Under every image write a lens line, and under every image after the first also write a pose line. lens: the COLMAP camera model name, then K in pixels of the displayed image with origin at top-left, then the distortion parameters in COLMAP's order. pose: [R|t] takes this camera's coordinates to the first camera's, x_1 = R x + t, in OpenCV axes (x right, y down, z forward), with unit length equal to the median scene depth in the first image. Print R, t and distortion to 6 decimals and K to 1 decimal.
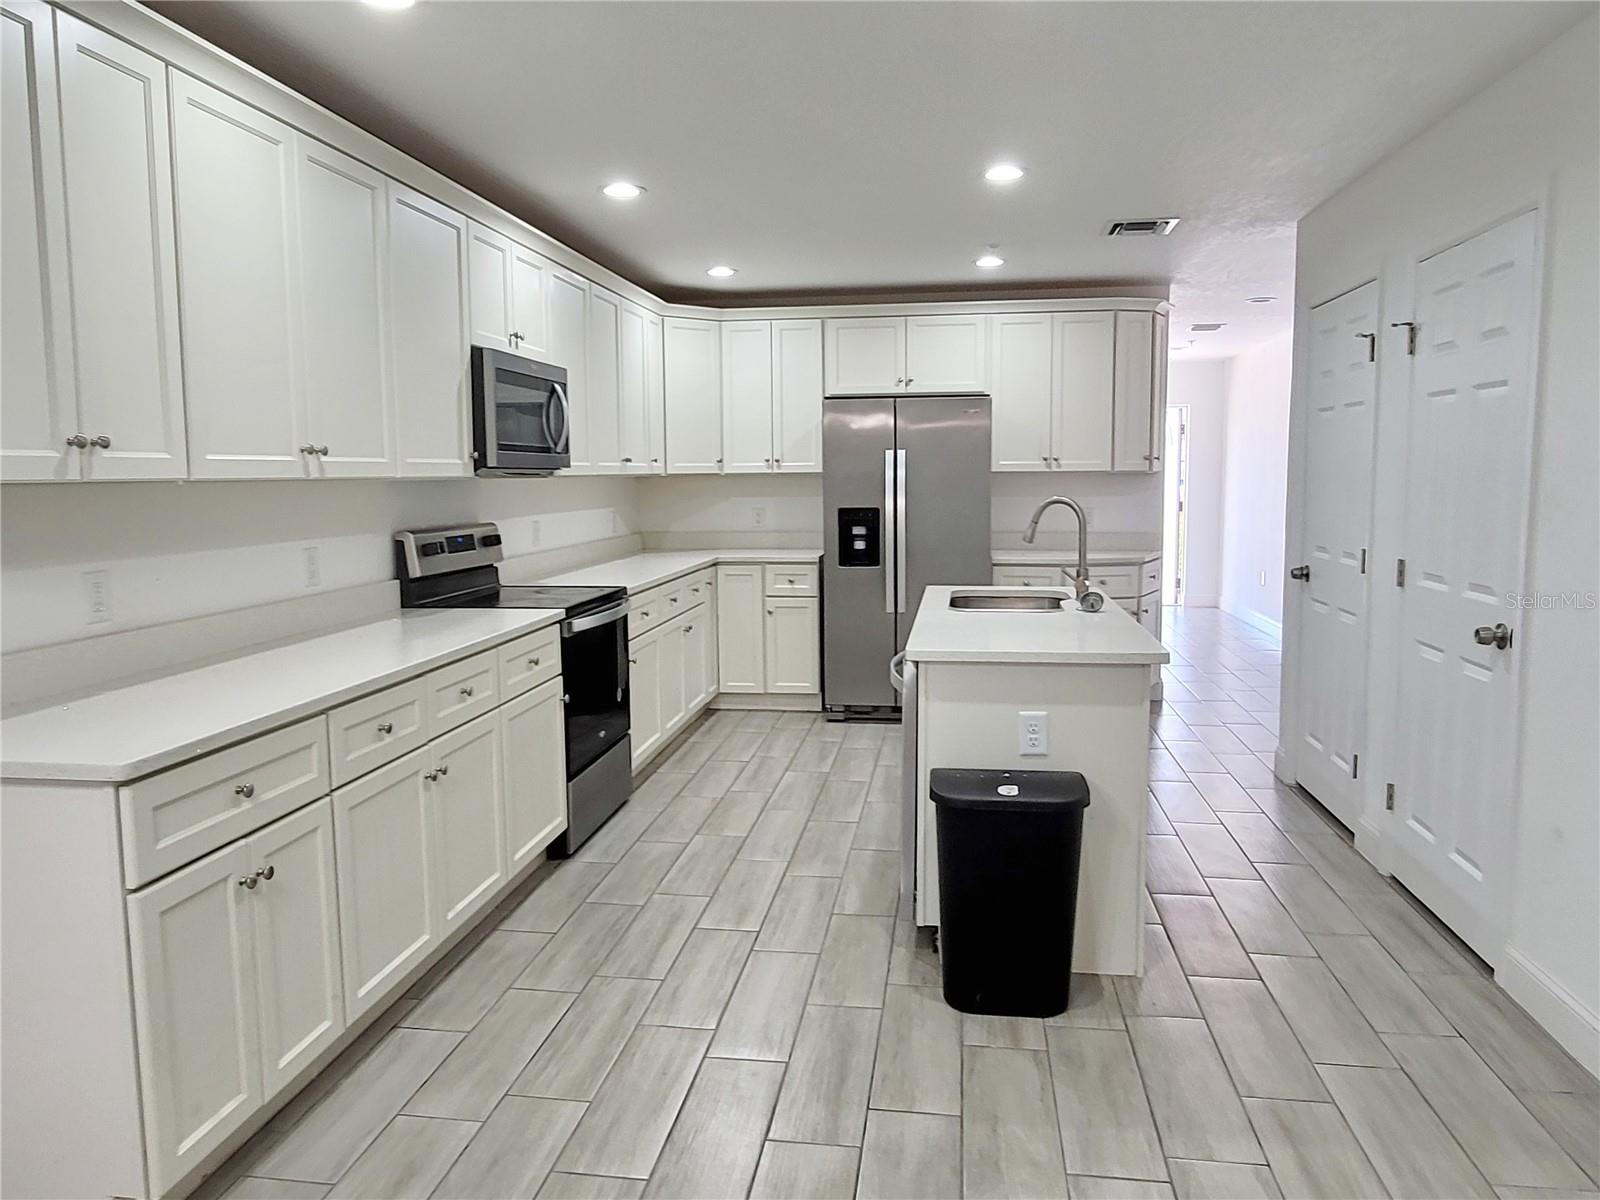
lens RADIAL K [[1153.0, 0, 815.2], [0, 1153.0, 590.2], [0, 0, 1]] dist [-0.021347, 0.016226]
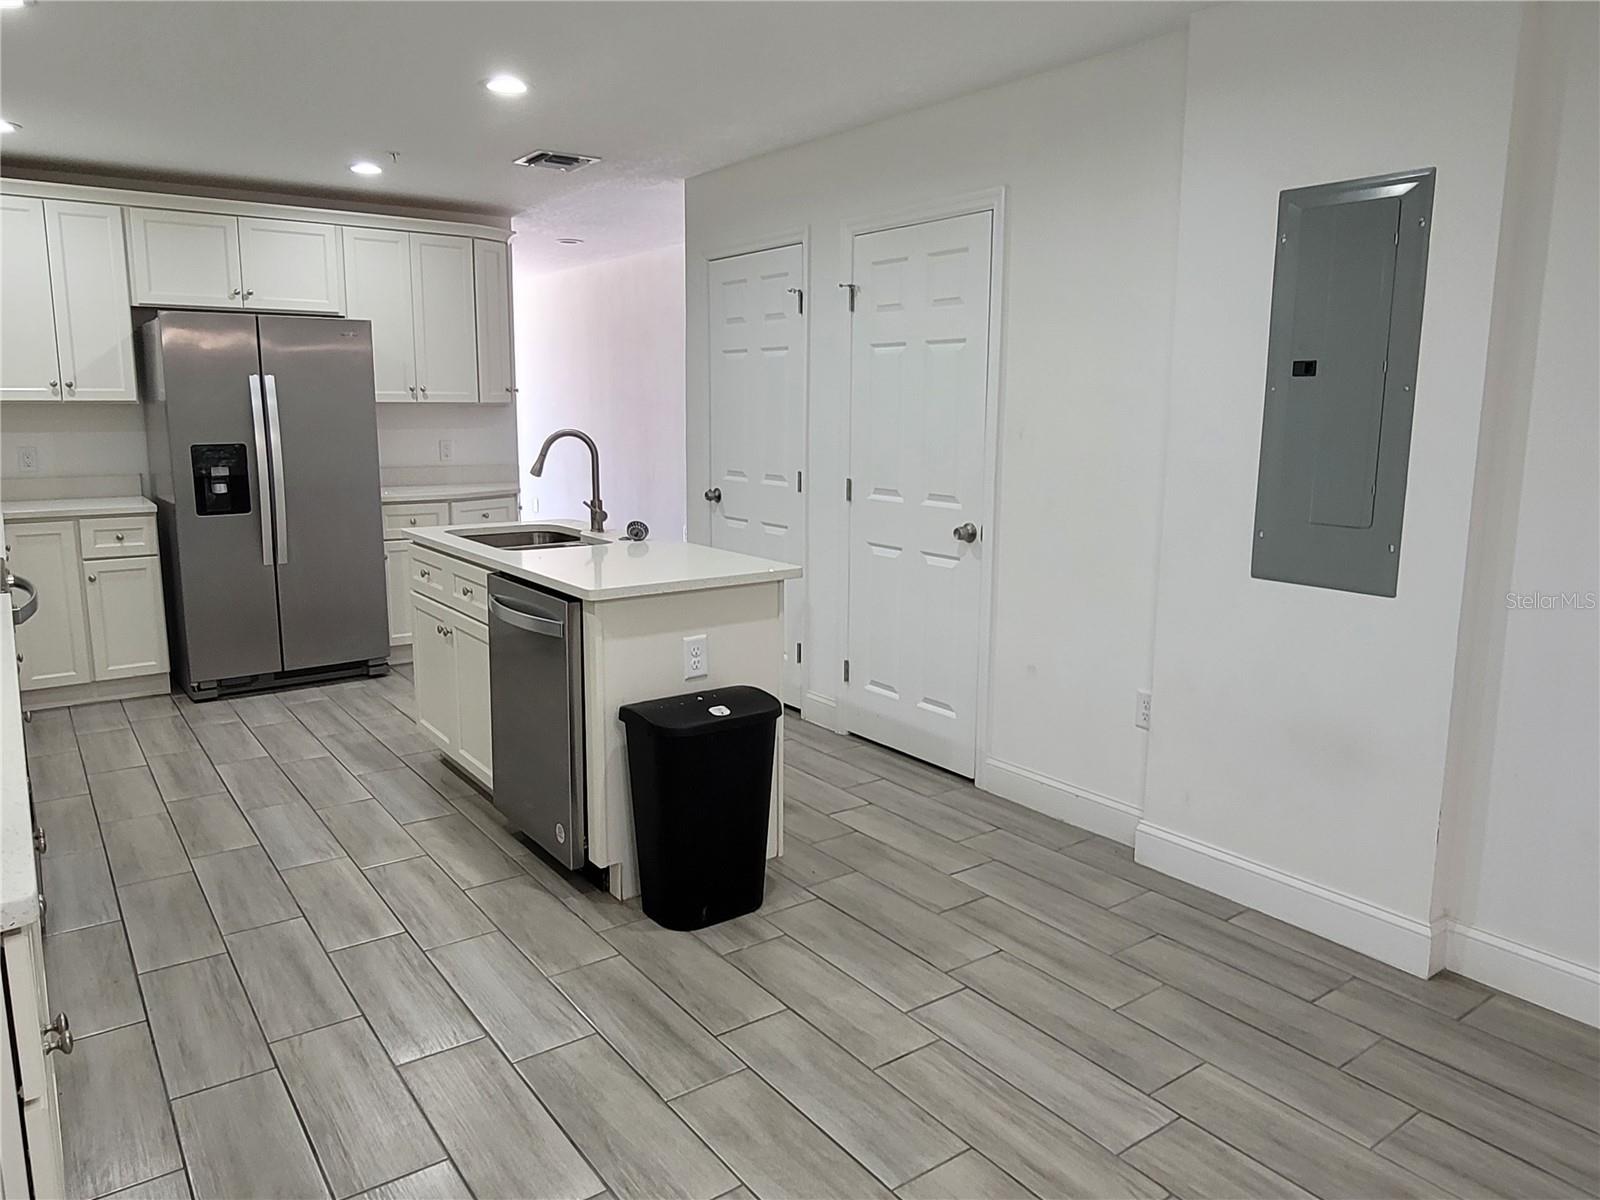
lens RADIAL K [[1153.0, 0, 775.5], [0, 1153.0, 596.8], [0, 0, 1]] dist [-0.021347, 0.016226]
pose [[0.692677, -0.108977, 0.712968, -0.366863], [0.061956, 0.993856, 0.091718, -0.015967], [-0.718582, -0.019358, 0.695173, 0.159337]]
